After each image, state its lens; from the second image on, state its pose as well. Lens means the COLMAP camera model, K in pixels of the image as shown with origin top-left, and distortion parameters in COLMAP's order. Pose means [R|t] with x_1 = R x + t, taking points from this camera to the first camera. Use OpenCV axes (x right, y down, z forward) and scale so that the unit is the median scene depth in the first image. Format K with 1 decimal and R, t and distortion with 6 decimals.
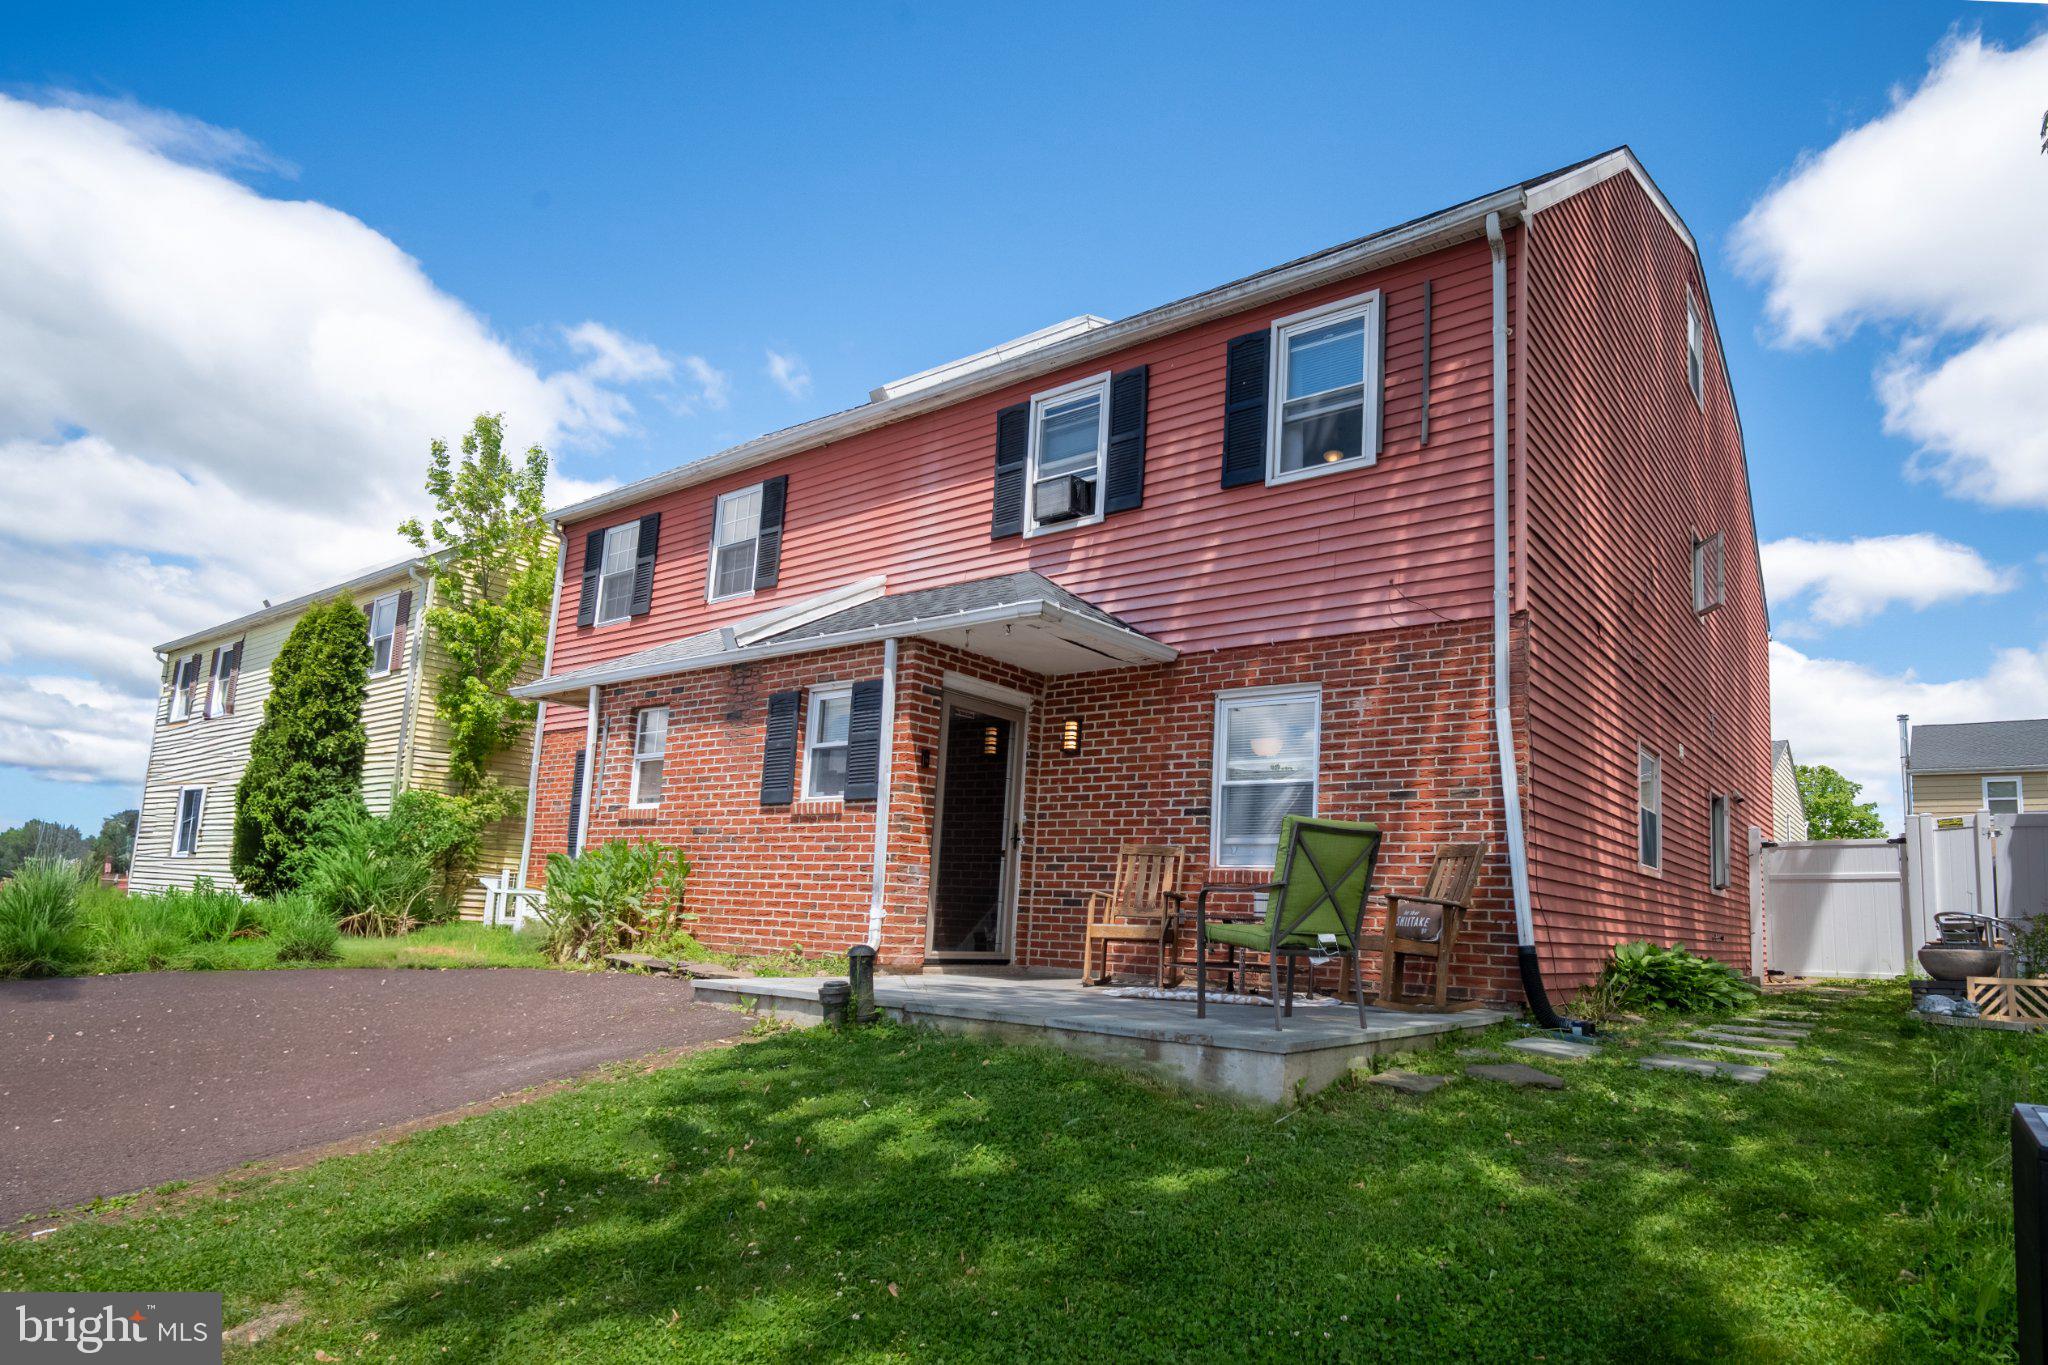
lens RADIAL K [[1116.5, 0, 1183.9], [0, 1116.5, 775.0], [0, 0, 1]] dist [-0.001506, -0.001296]
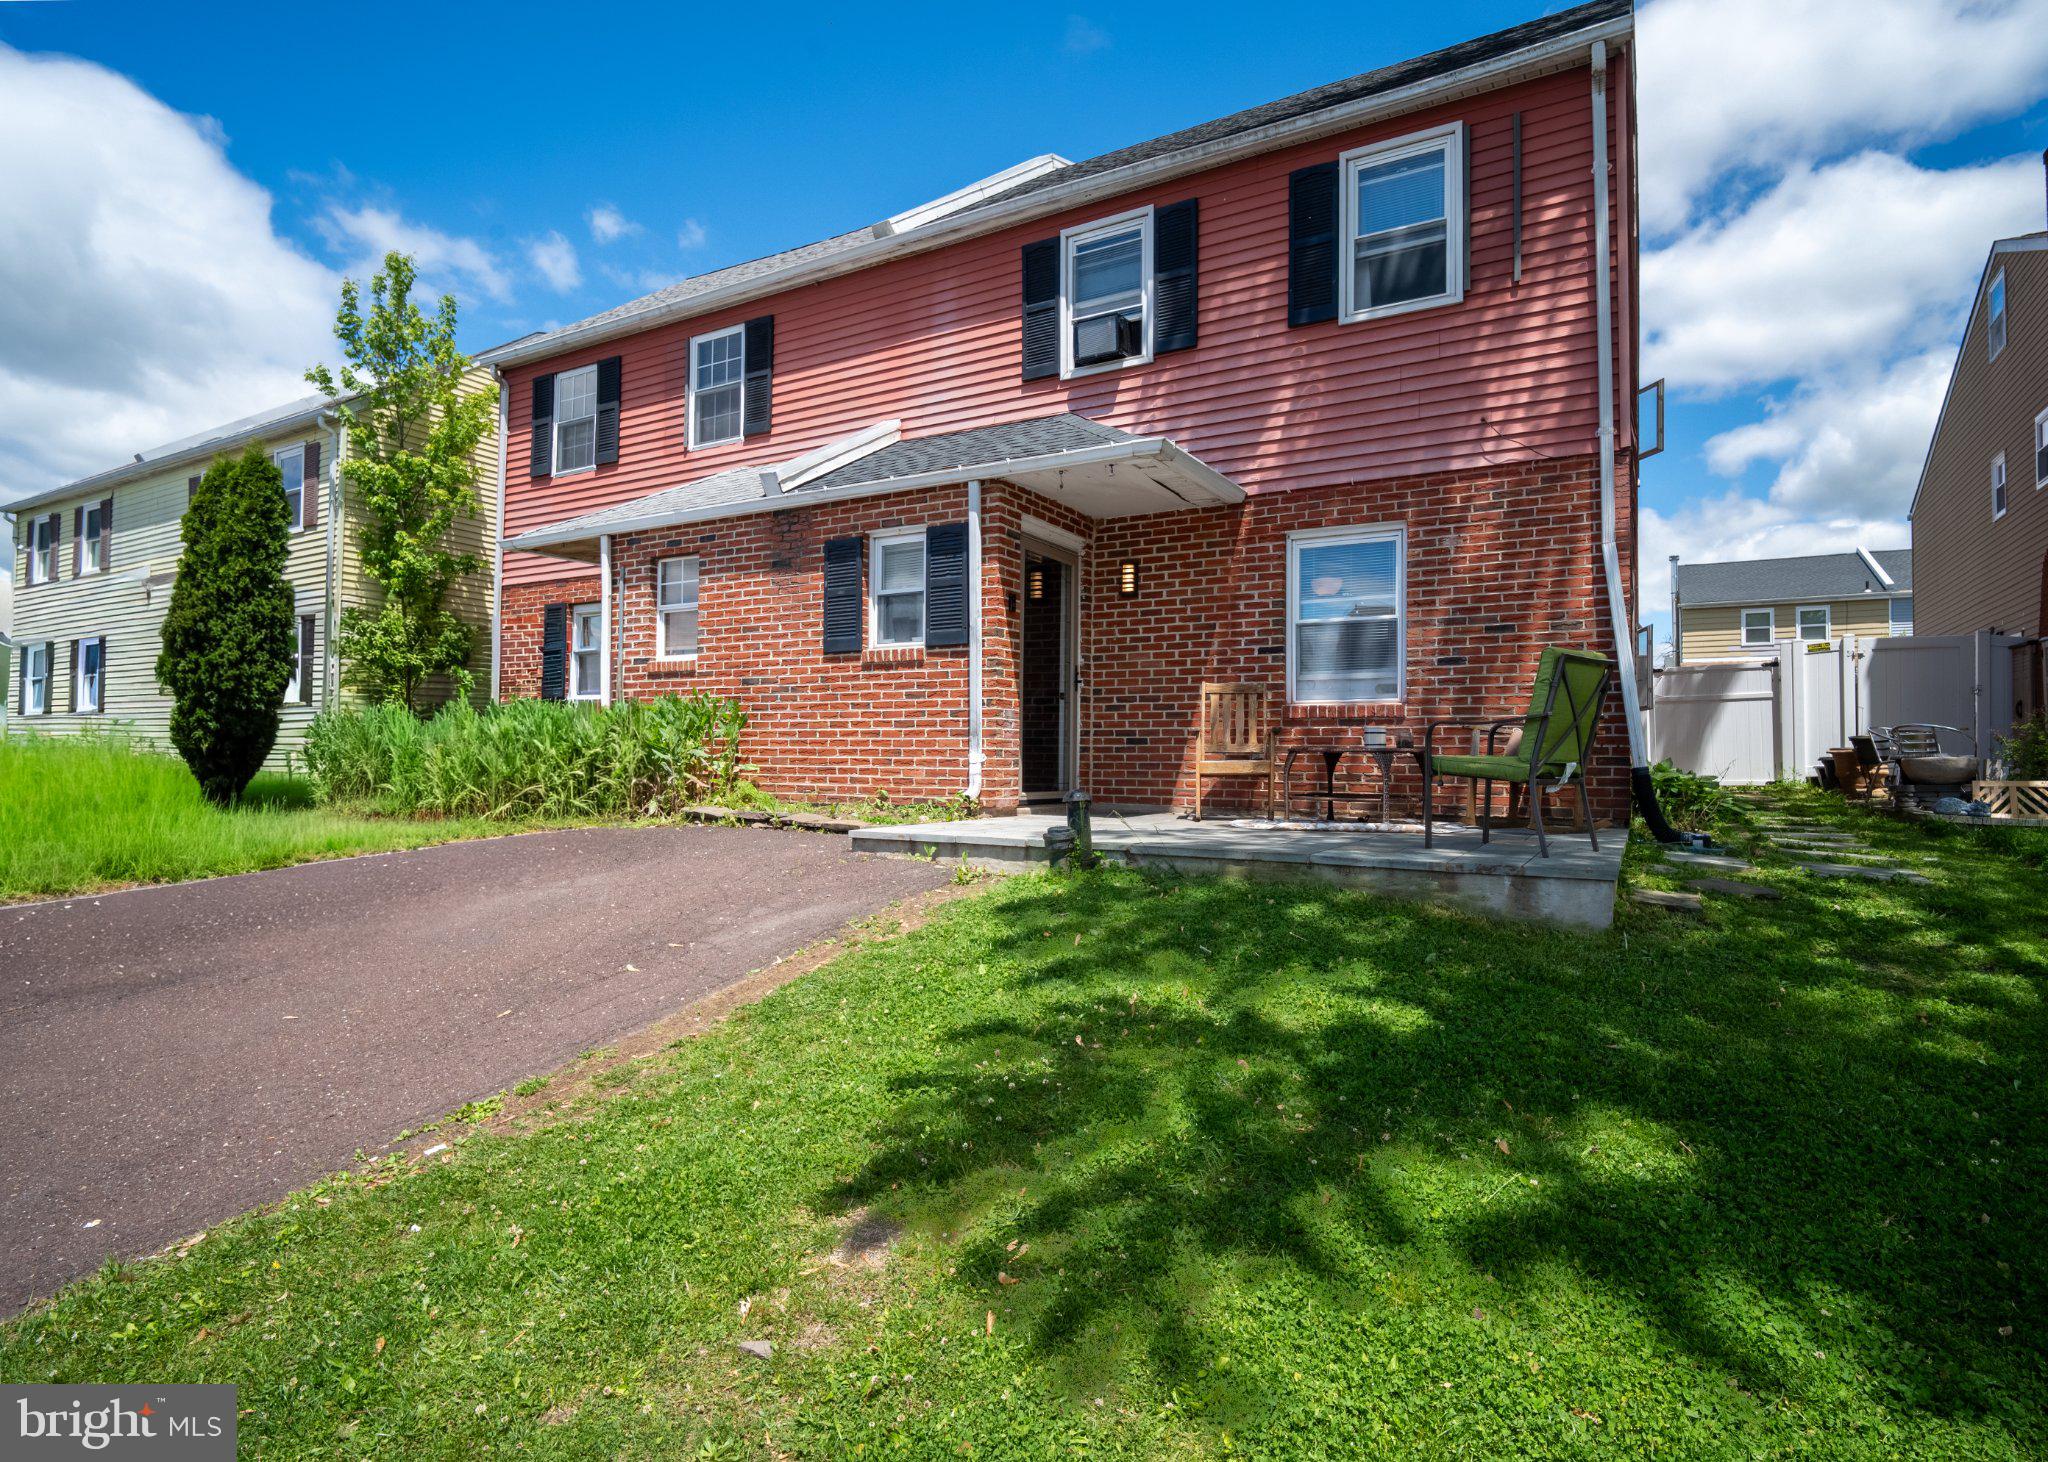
lens RADIAL K [[1013.5, 0, 1099.2], [0, 1013.5, 730.3], [0, 0, 1]] dist [-0.001477, -0.002520]
pose [[0.994120, -0.030873, 0.103785, -0.229315], [0.019627, 0.993992, 0.107676, 0.002392], [-0.106486, -0.105006, 0.988754, 0.074779]]
